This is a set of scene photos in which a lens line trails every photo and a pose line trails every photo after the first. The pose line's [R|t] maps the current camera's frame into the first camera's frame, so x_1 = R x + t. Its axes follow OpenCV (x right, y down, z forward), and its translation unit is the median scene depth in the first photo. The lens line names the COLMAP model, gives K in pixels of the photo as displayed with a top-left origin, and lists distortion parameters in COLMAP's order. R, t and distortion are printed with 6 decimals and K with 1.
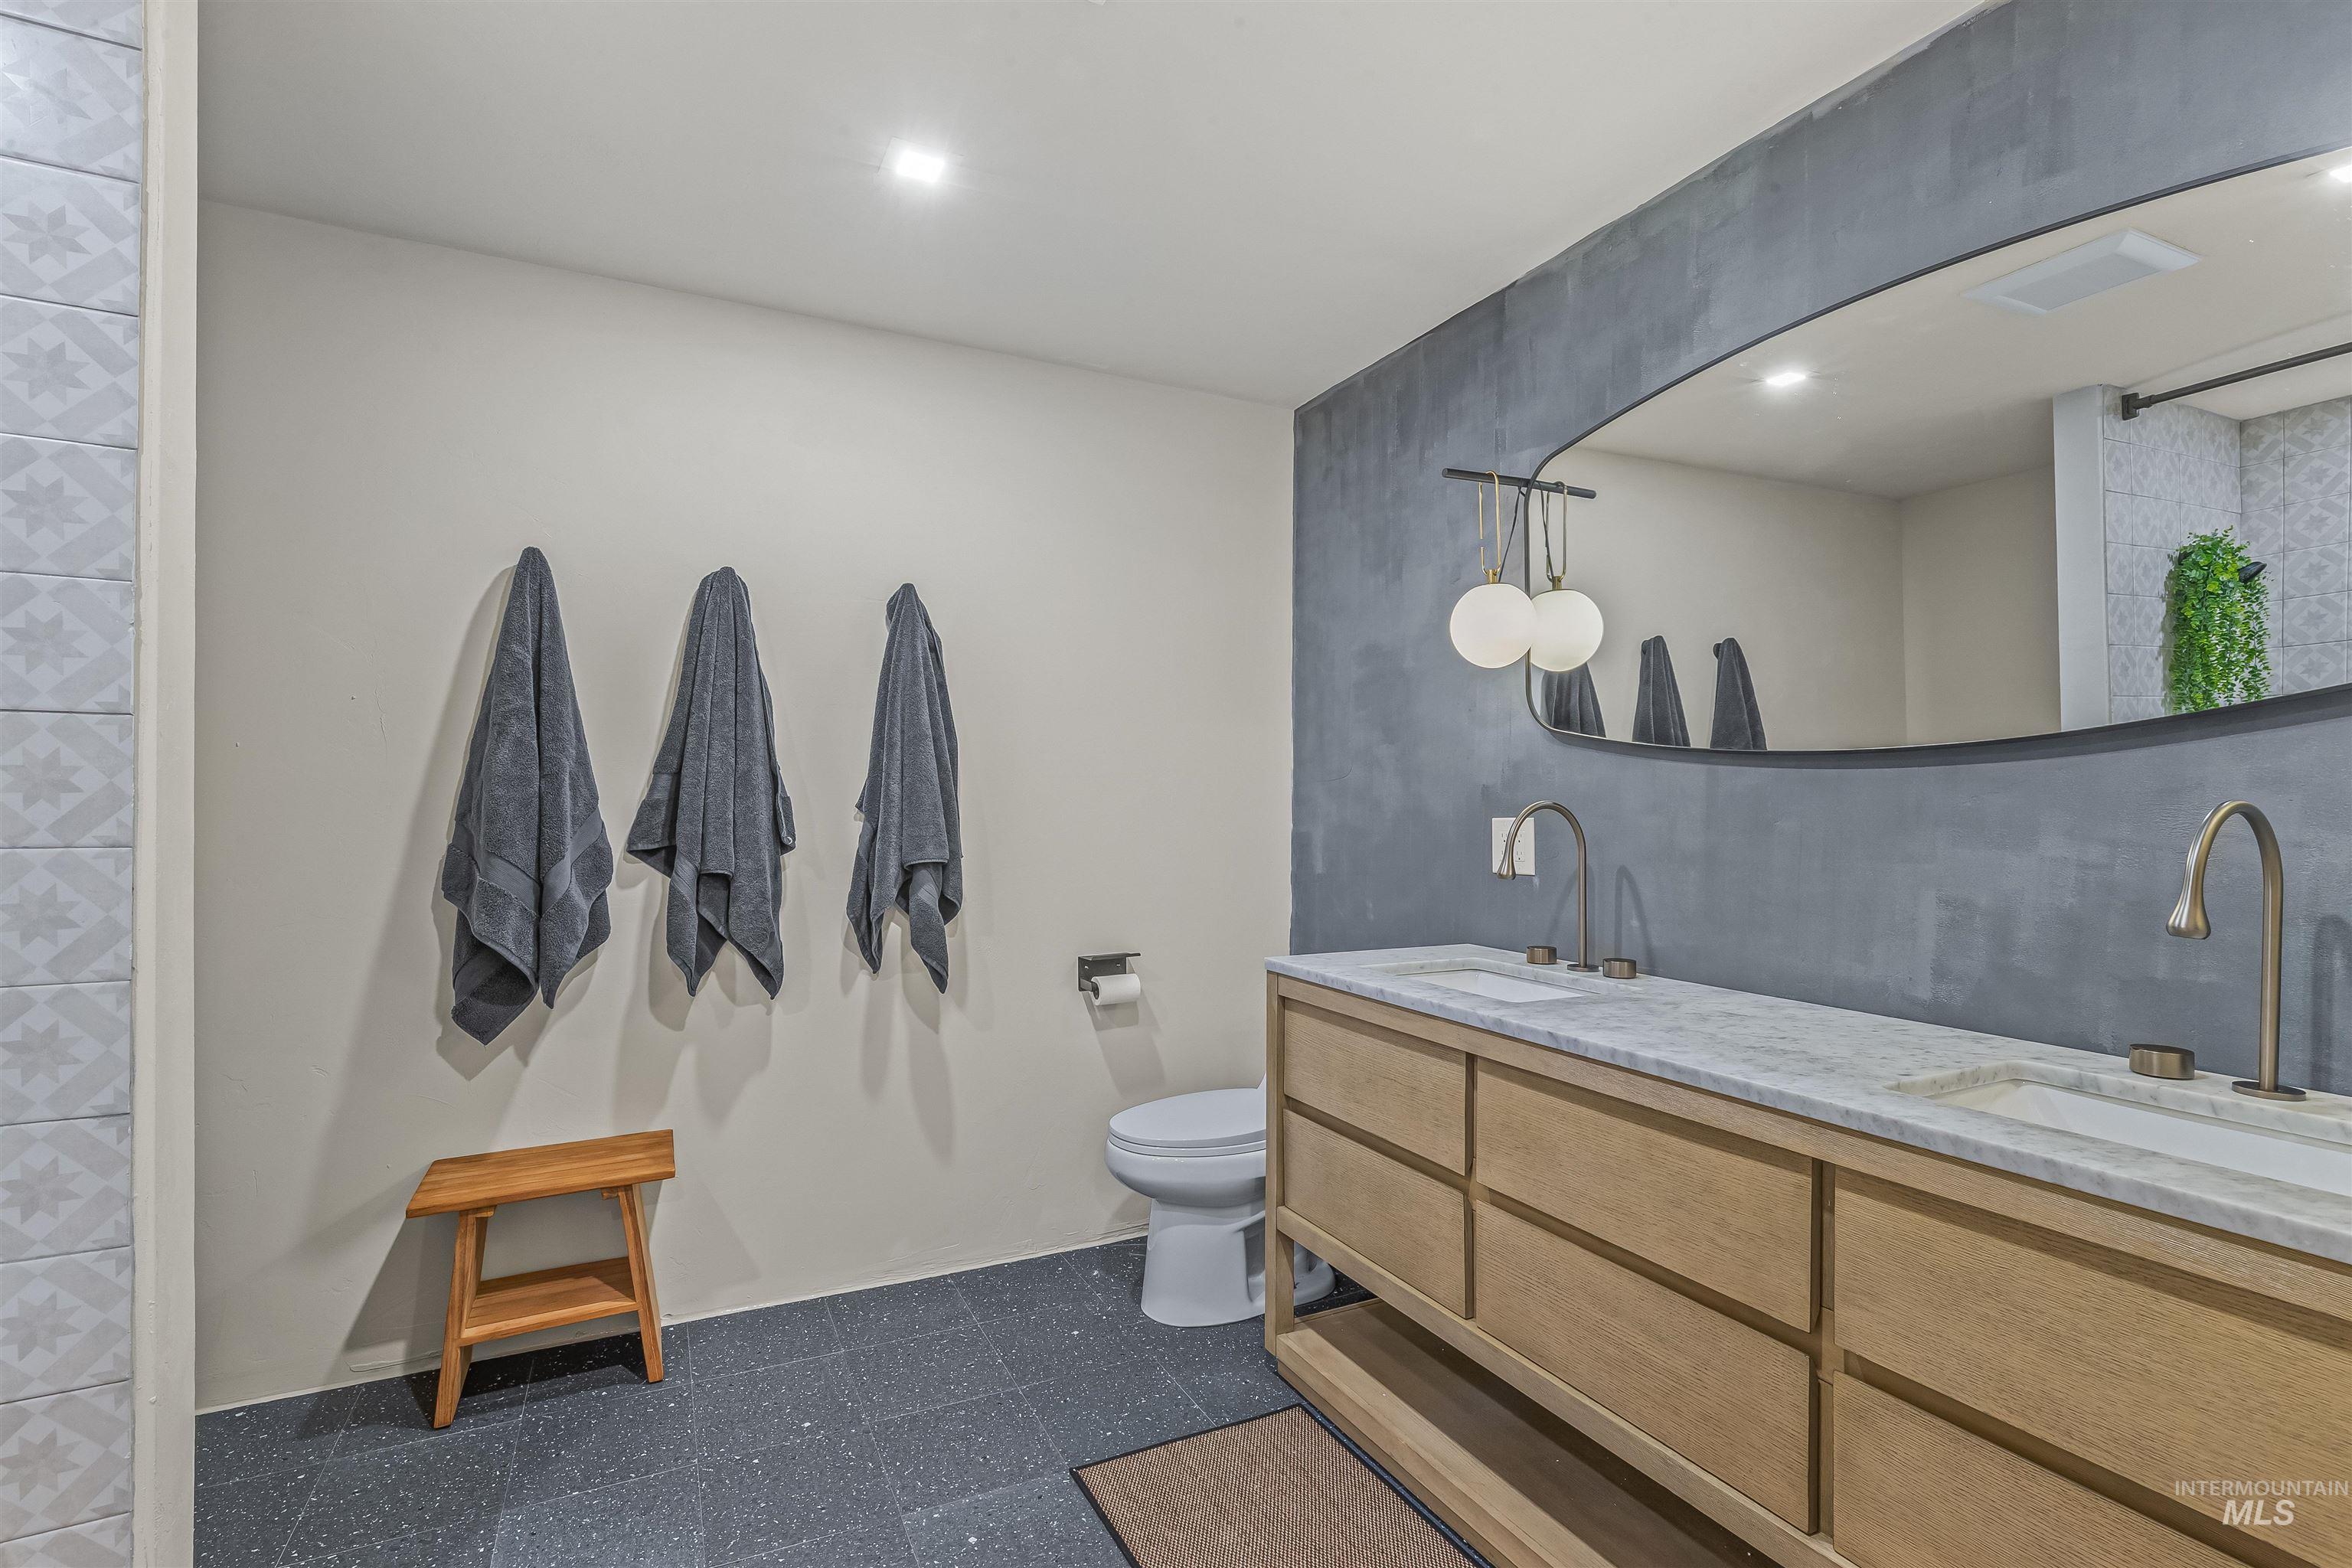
lens RADIAL K [[1076.4, 0, 1186.4], [0, 1076.4, 792.9], [0, 0, 1]] dist [0.004044, 0.002103]
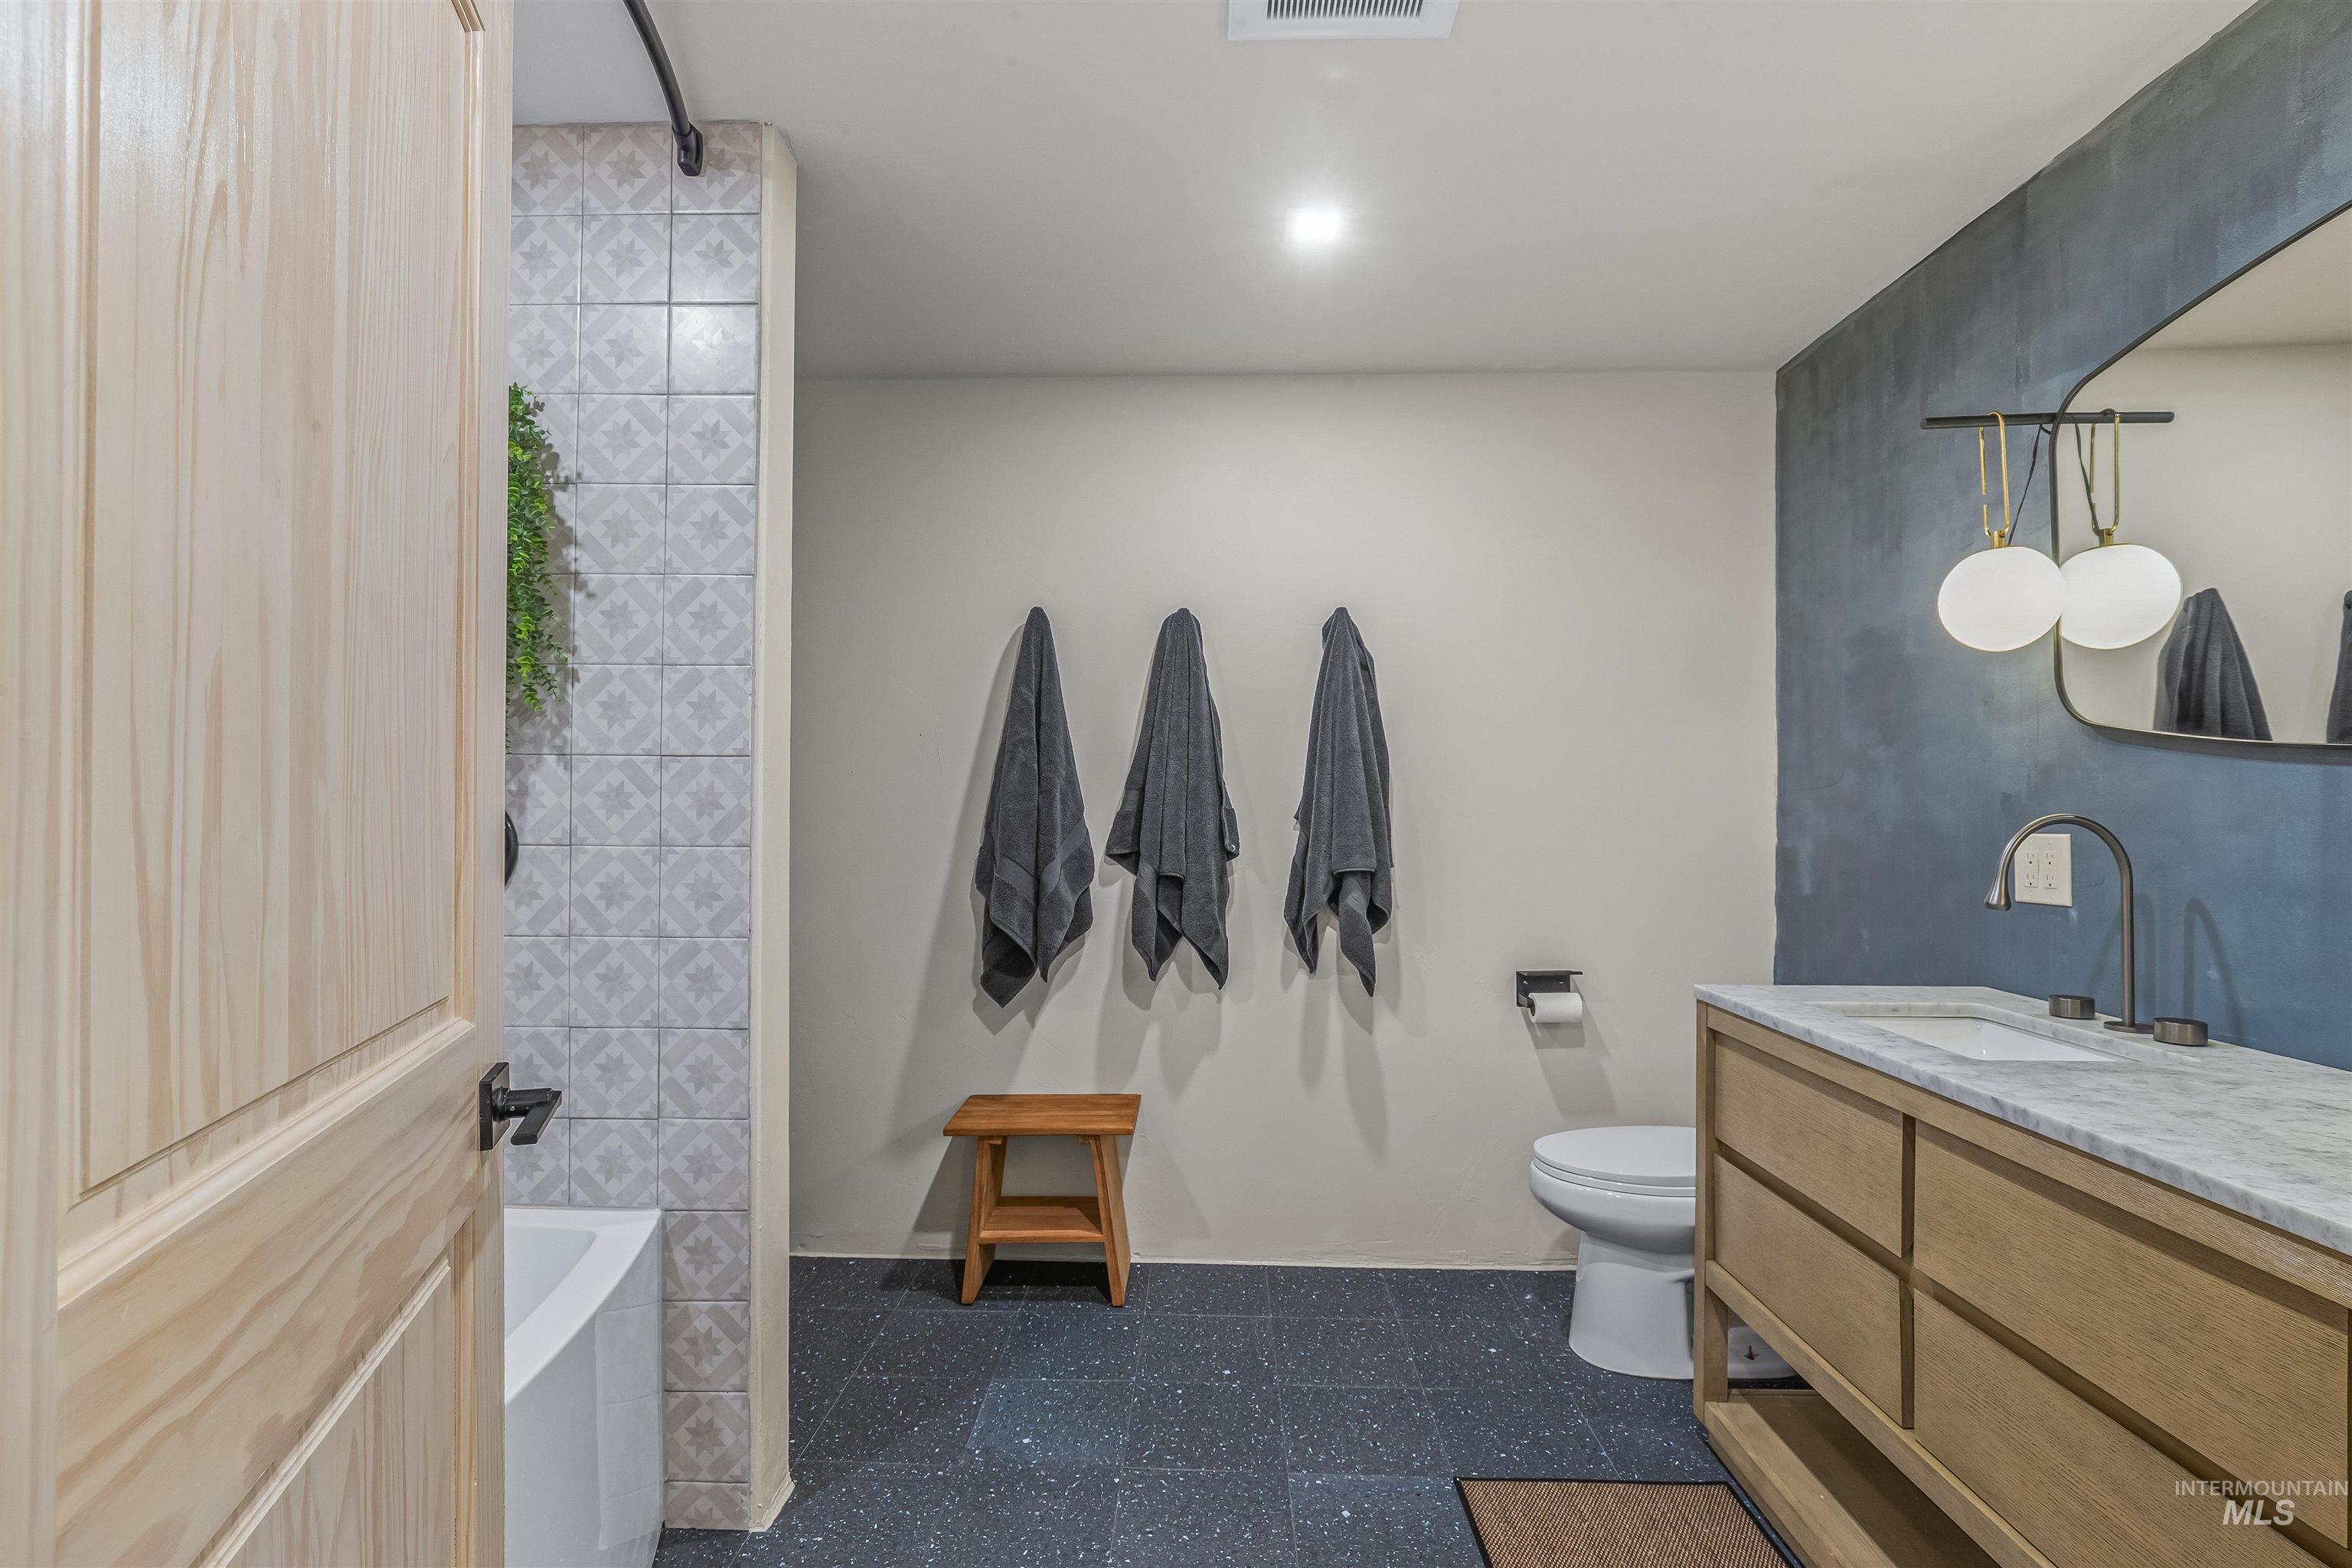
lens RADIAL K [[1076.4, 0, 1195.1], [0, 1076.4, 789.3], [0, 0, 1]] dist [0.004044, 0.002103]
pose [[0.888320, -0.009039, -0.459137, 0.123683], [0.004359, 0.999927, -0.011253, -0.004680], [0.459205, 0.007995, 0.888294, -0.009698]]
